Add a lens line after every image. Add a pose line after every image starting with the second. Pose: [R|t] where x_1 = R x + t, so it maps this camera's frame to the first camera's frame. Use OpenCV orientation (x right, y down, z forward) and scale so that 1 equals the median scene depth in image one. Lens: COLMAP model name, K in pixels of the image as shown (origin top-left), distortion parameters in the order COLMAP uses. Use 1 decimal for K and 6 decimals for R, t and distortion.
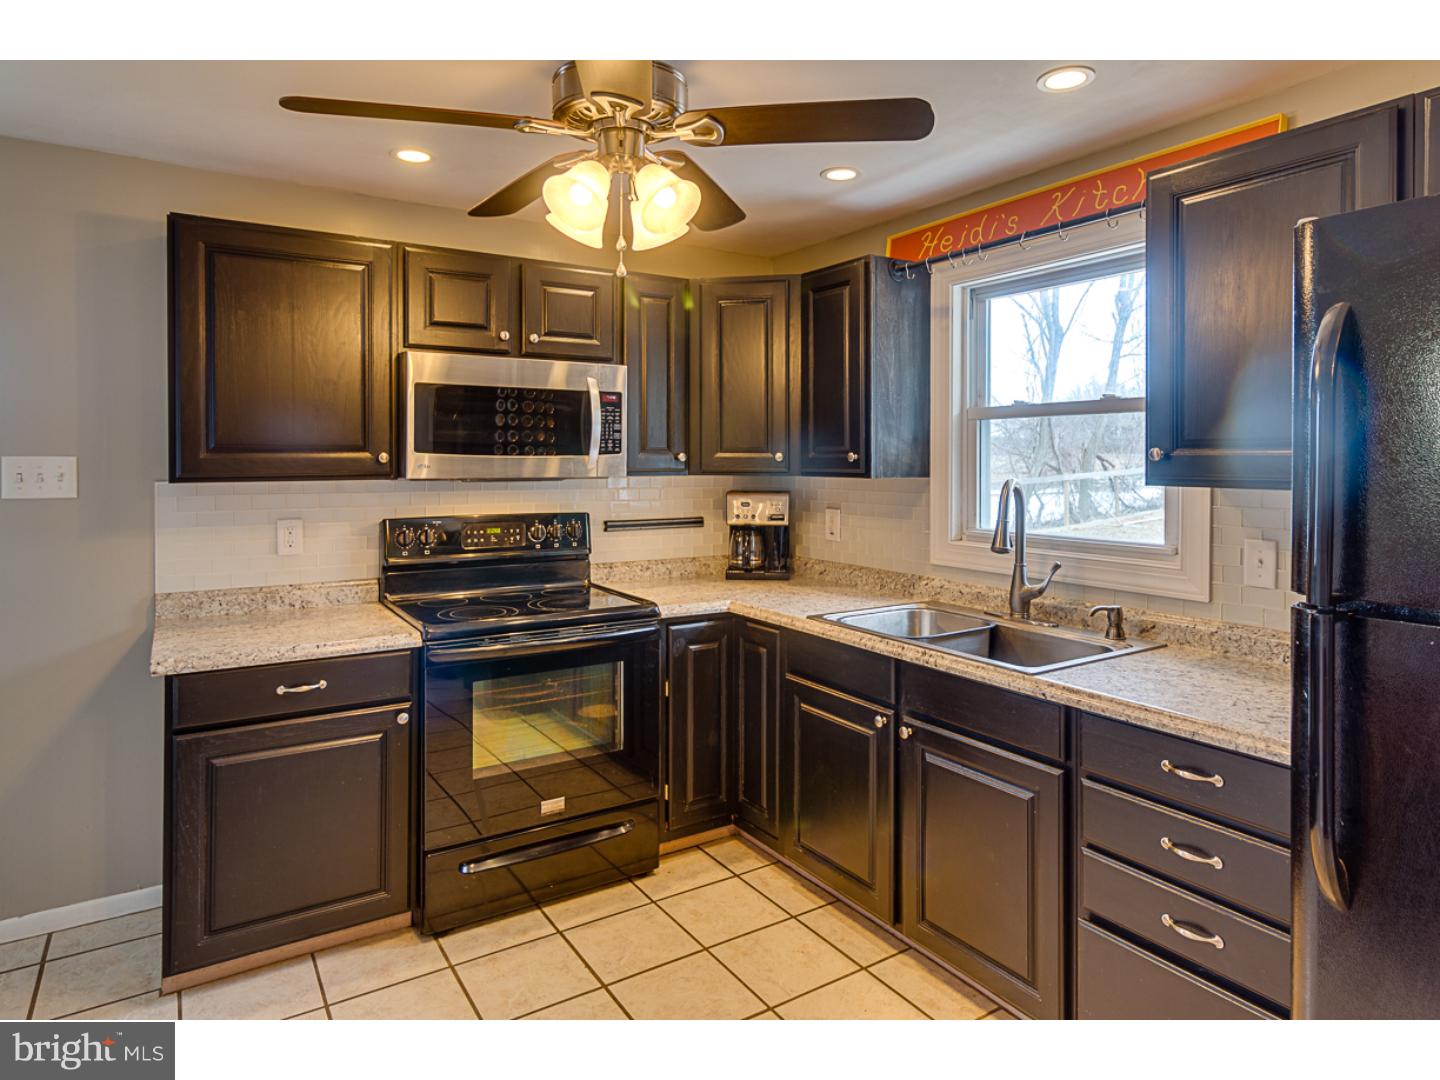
lens RADIAL K [[803.8, 0, 718.6], [0, 803.8, 520.0], [0, 0, 1]] dist [0.002048, 0.001059]
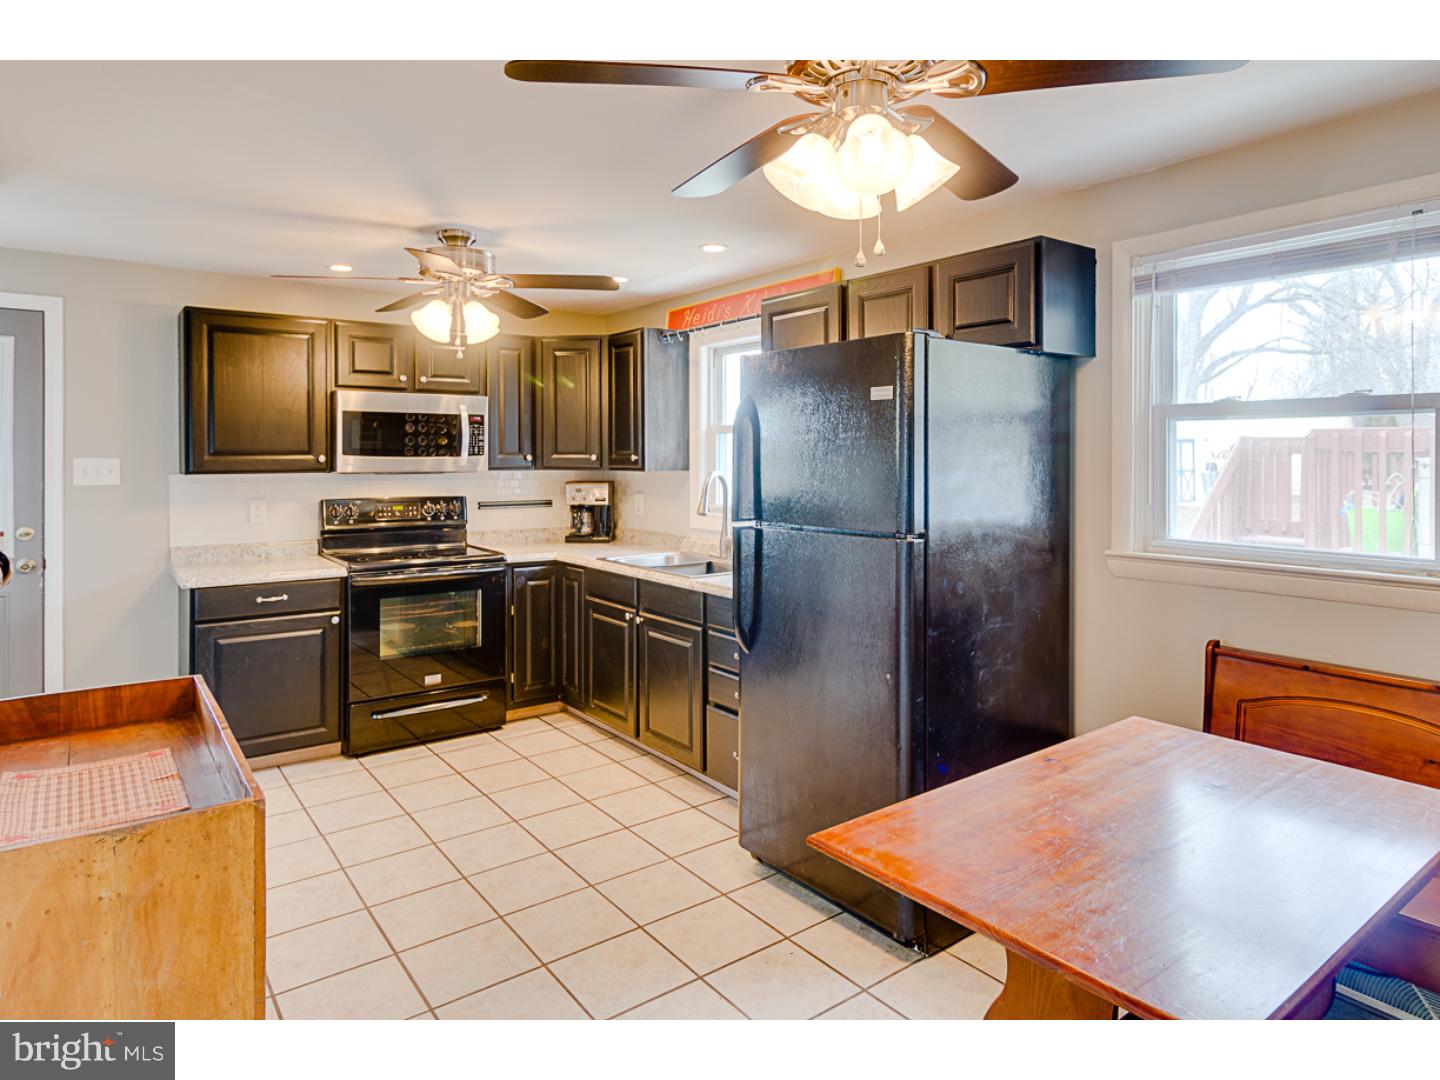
lens RADIAL K [[826.9, 0, 718.4], [0, 826.9, 512.1], [0, 0, 1]] dist [0.000466, 0.000563]
pose [[0.998022, -0.005414, 0.062634, 0.229632], [0.005949, 0.999947, -0.008368, 0.040384], [-0.062586, 0.008724, 0.998001, -0.596402]]
